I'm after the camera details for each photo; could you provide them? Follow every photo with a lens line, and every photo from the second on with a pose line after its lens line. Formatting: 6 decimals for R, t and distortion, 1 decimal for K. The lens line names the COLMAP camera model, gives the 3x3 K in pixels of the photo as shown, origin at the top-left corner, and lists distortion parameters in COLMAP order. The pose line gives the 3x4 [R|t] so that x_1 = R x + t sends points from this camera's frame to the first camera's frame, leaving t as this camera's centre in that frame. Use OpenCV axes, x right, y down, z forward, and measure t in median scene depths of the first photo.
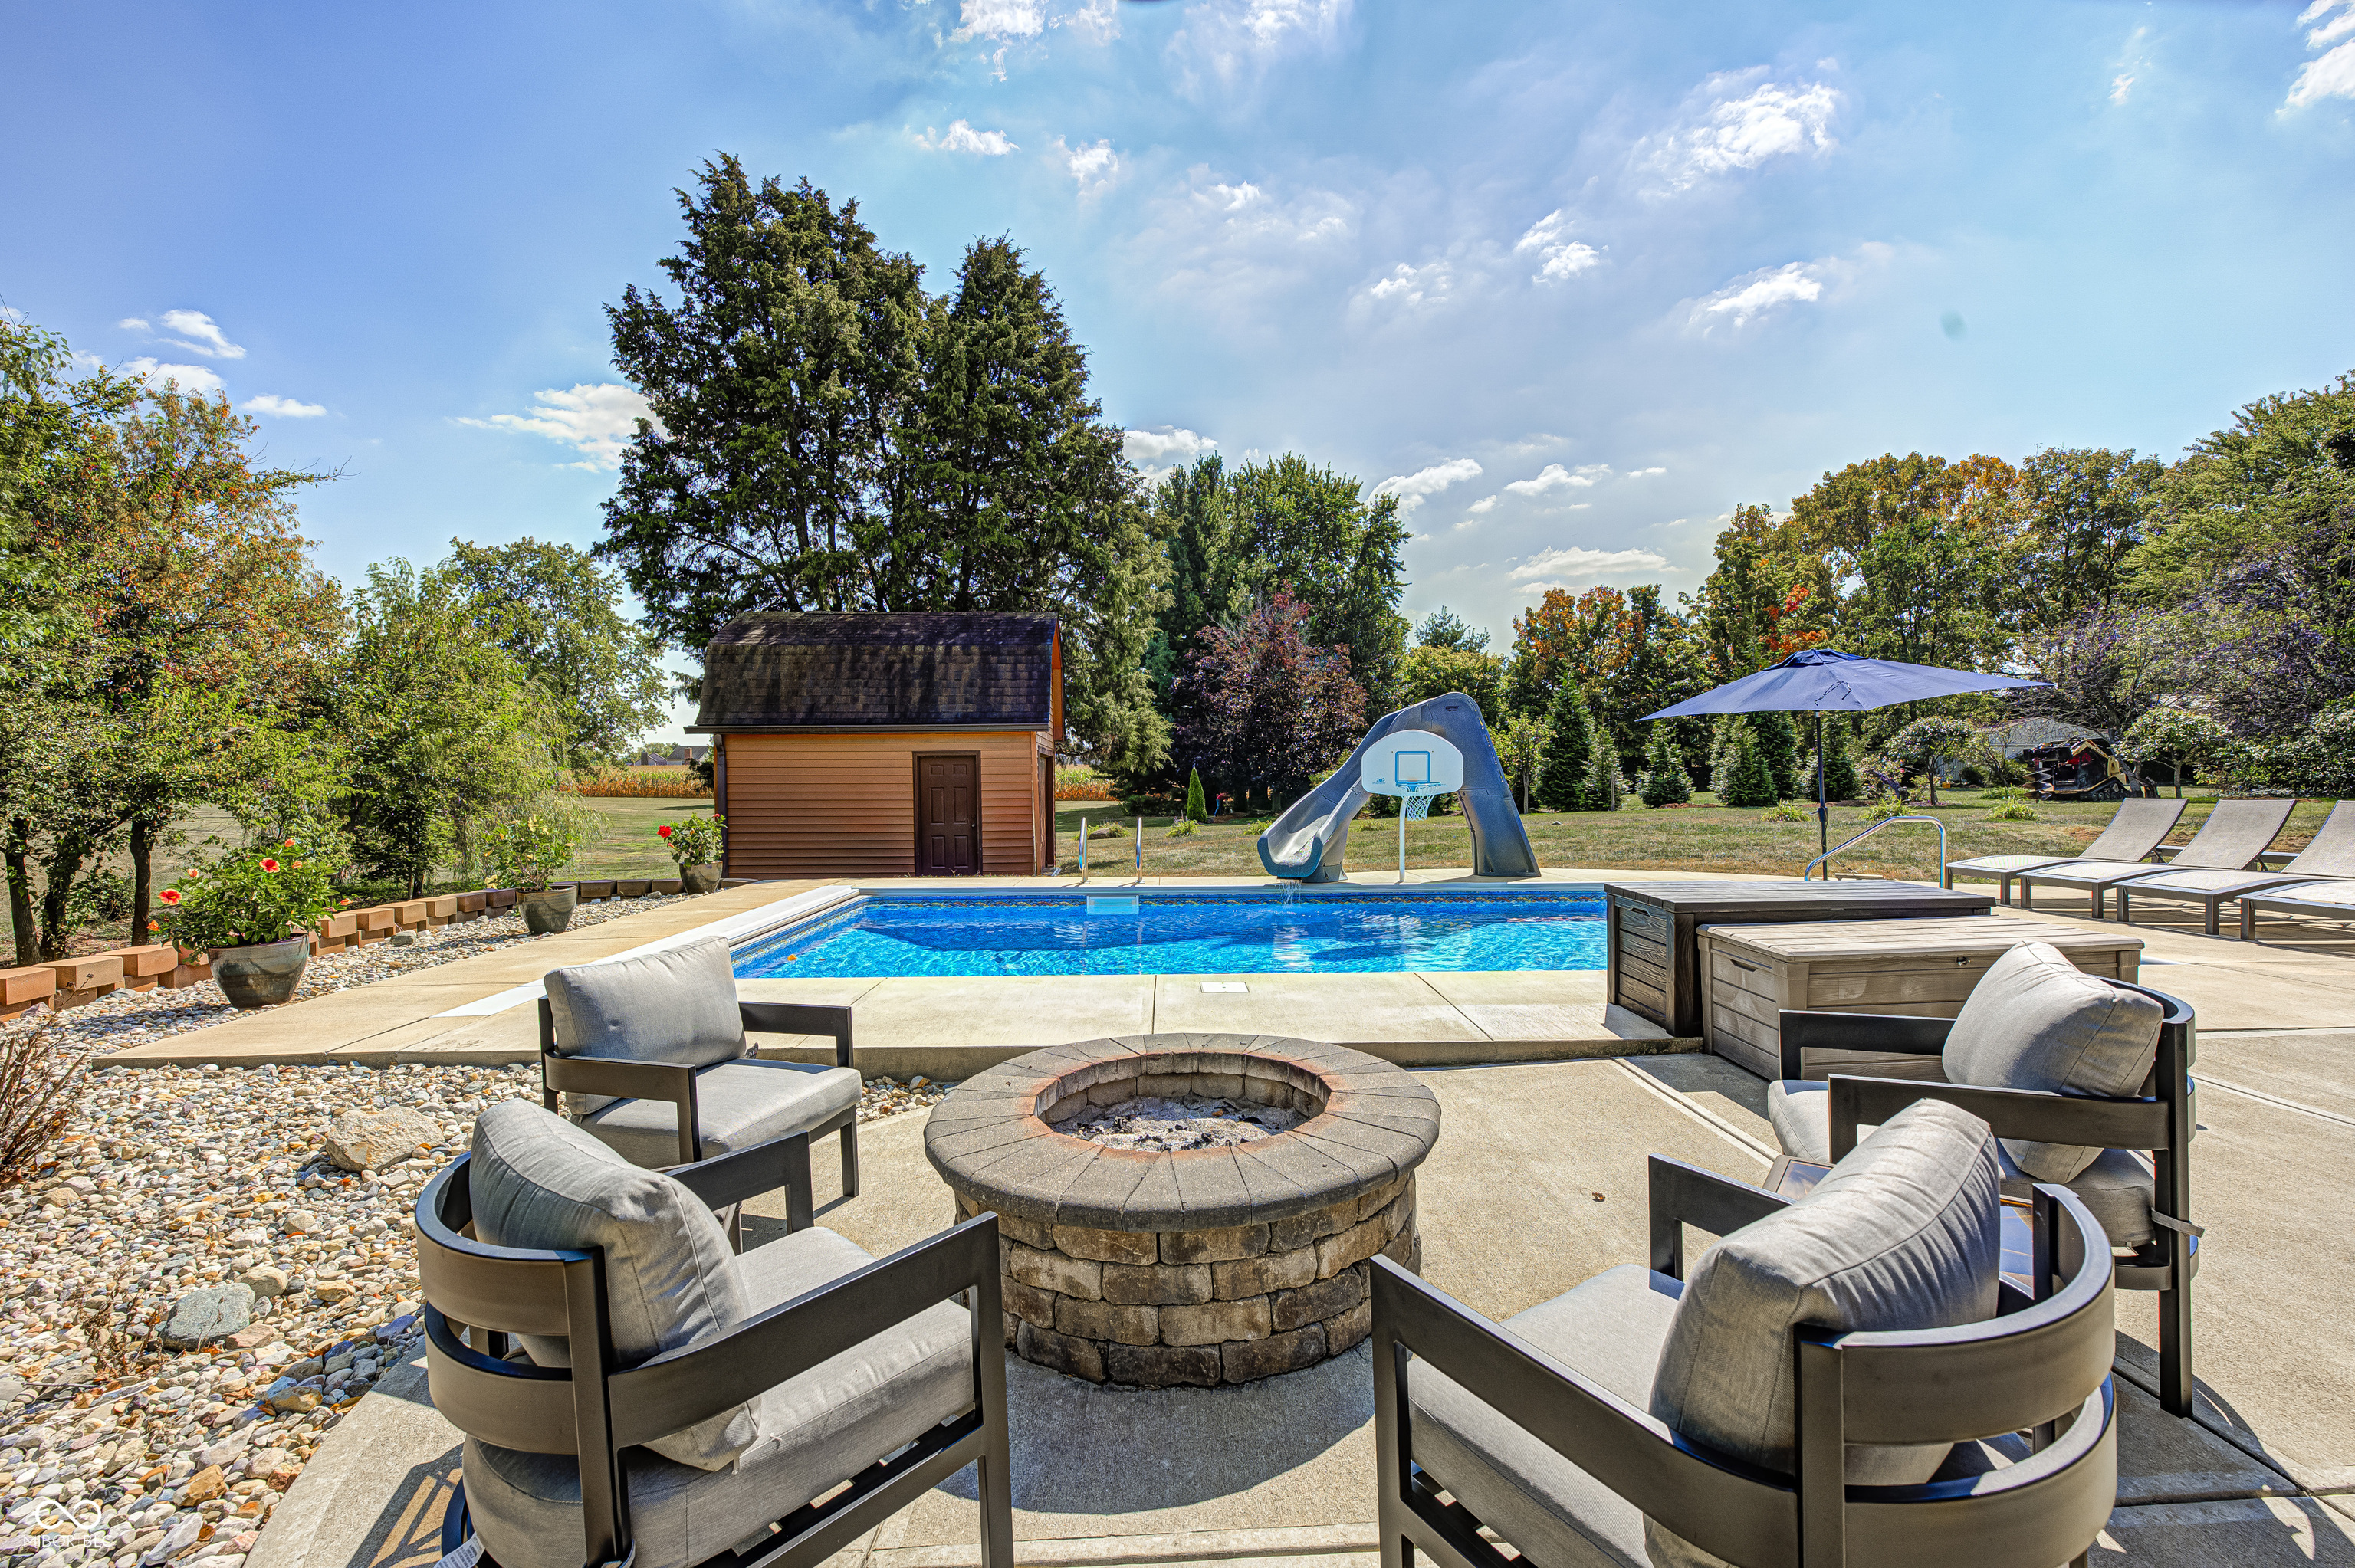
lens RADIAL K [[960.2, 0, 1177.5], [0, 960.2, 784.0], [0, 0, 1]] dist [0.000694, 0.000242]
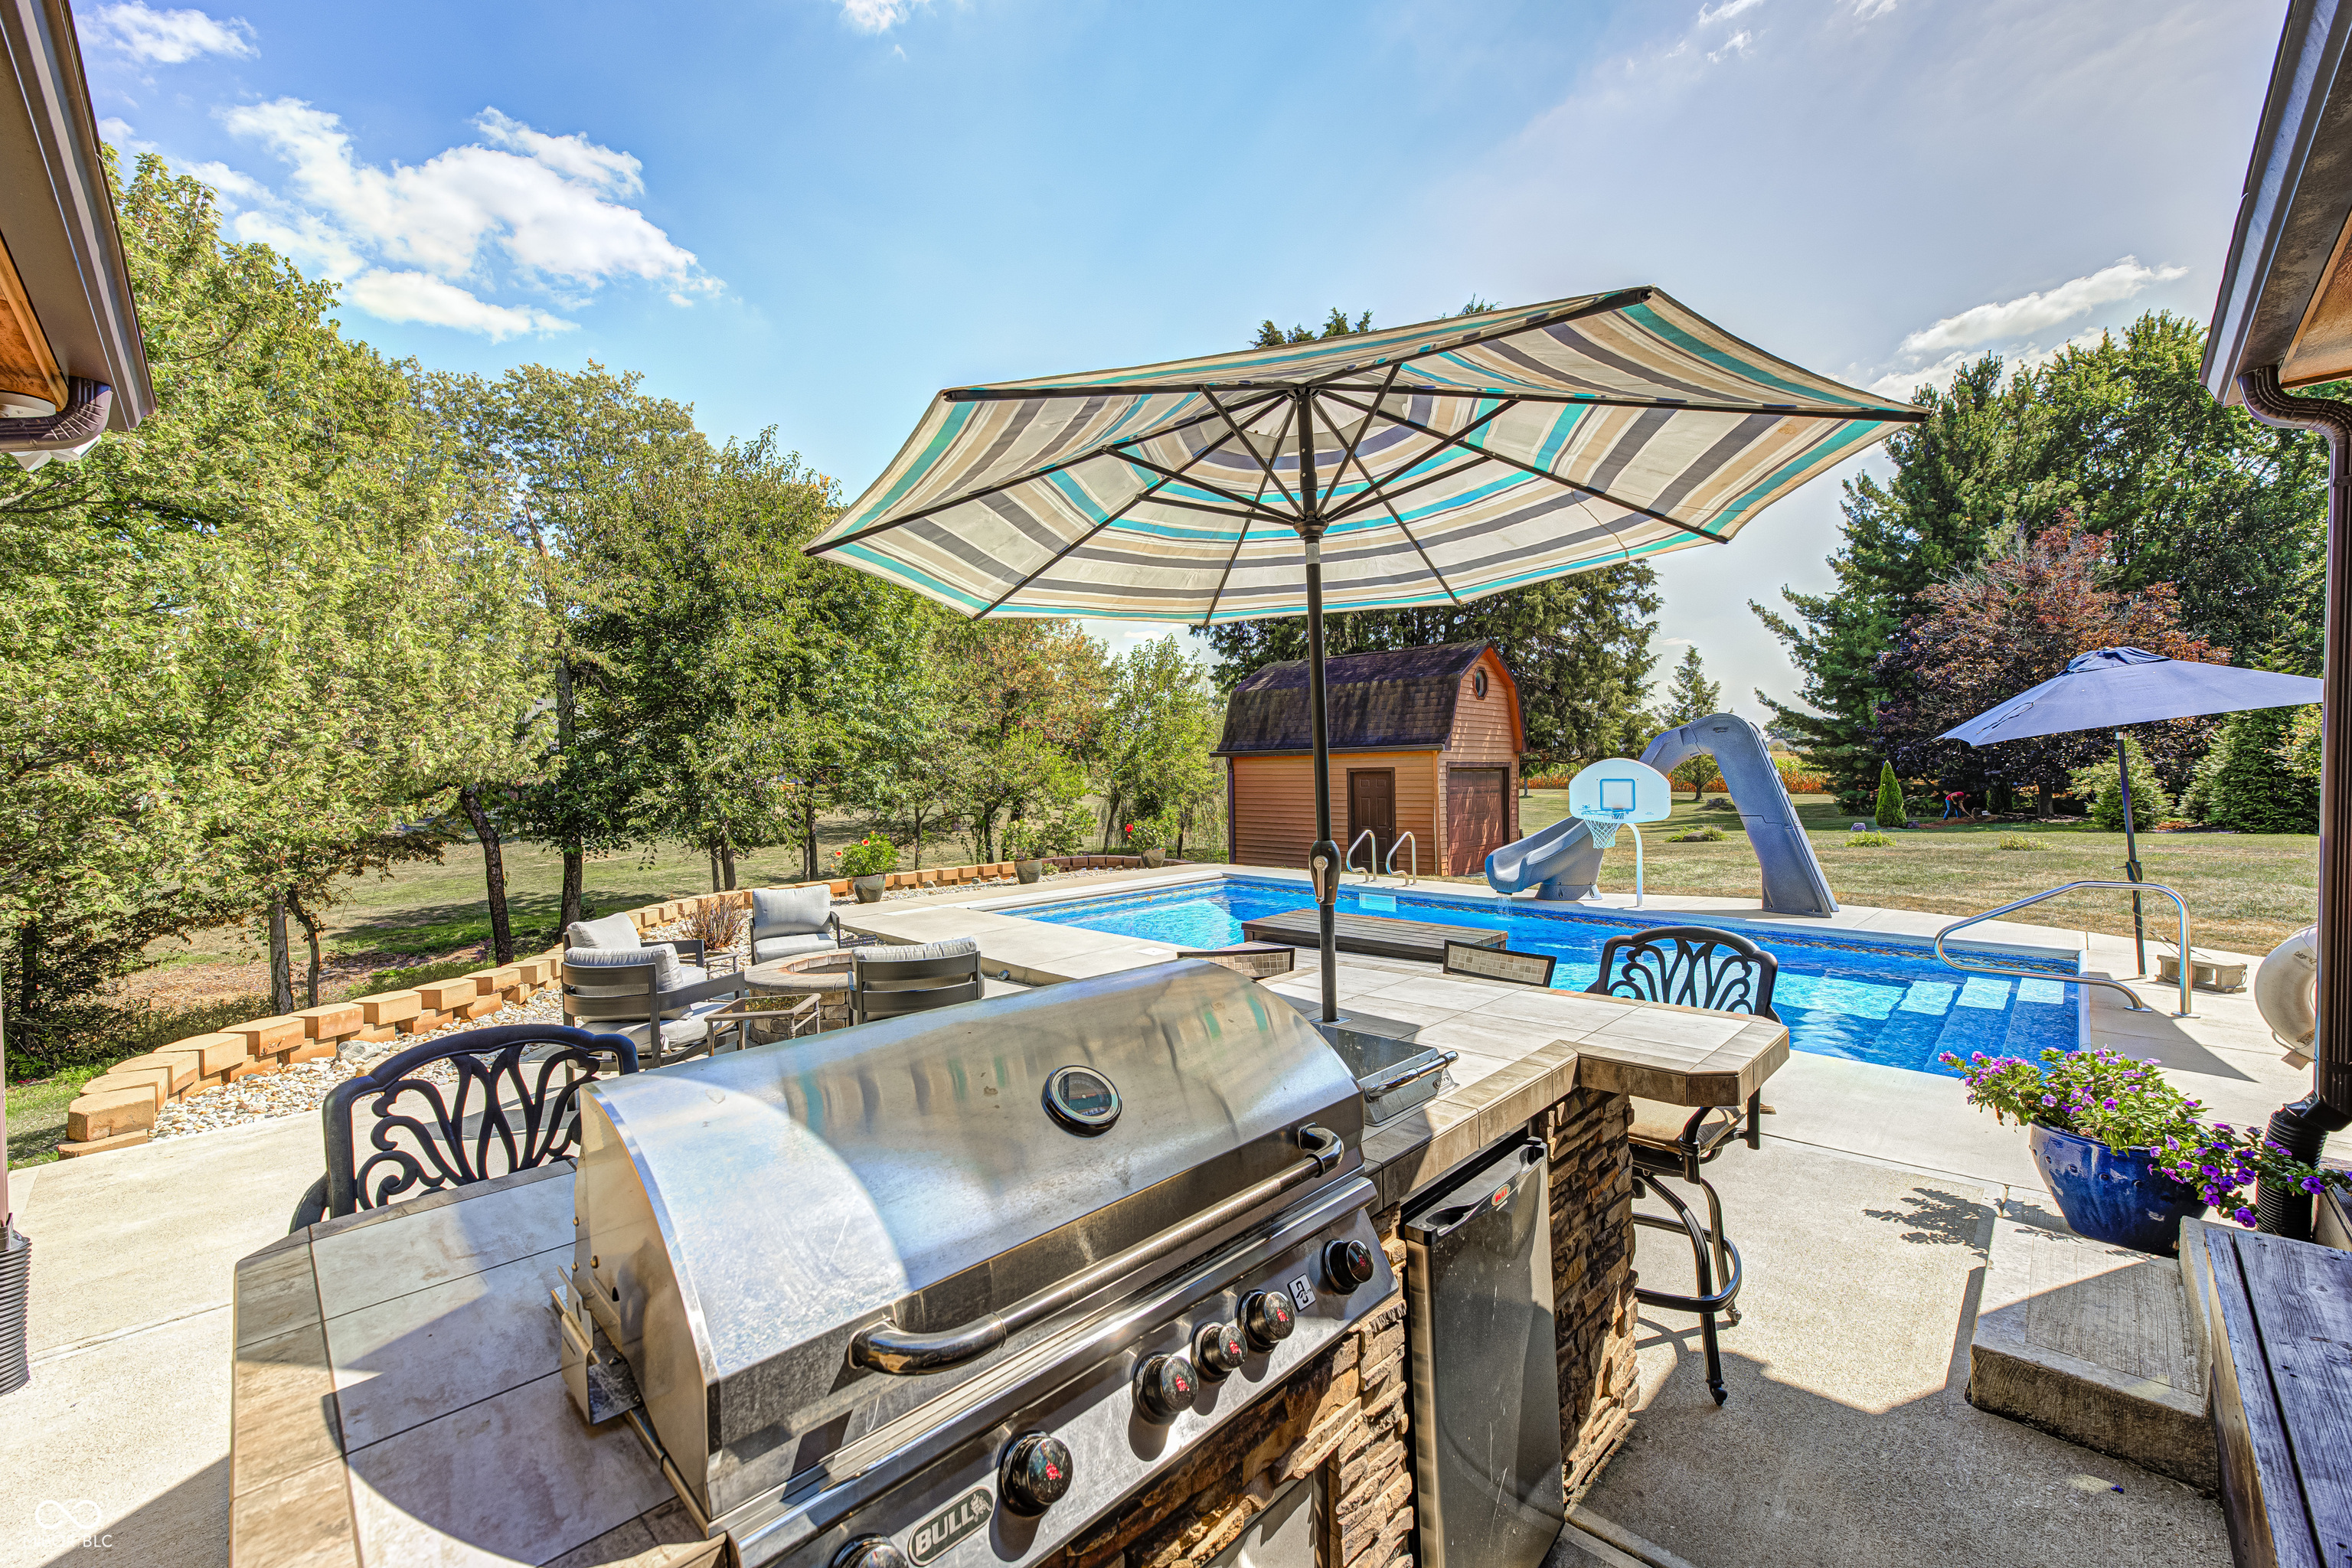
lens RADIAL K [[923.9, 0, 1176.0], [0, 923.9, 784.0], [0, 0, 1]] dist [-0.001355, -0.000138]
pose [[0.706925, 0.005587, -0.707266, 0.409717], [0.005429, 0.999896, 0.013325, -0.029894], [0.707268, -0.013259, 0.706822, -0.016620]]
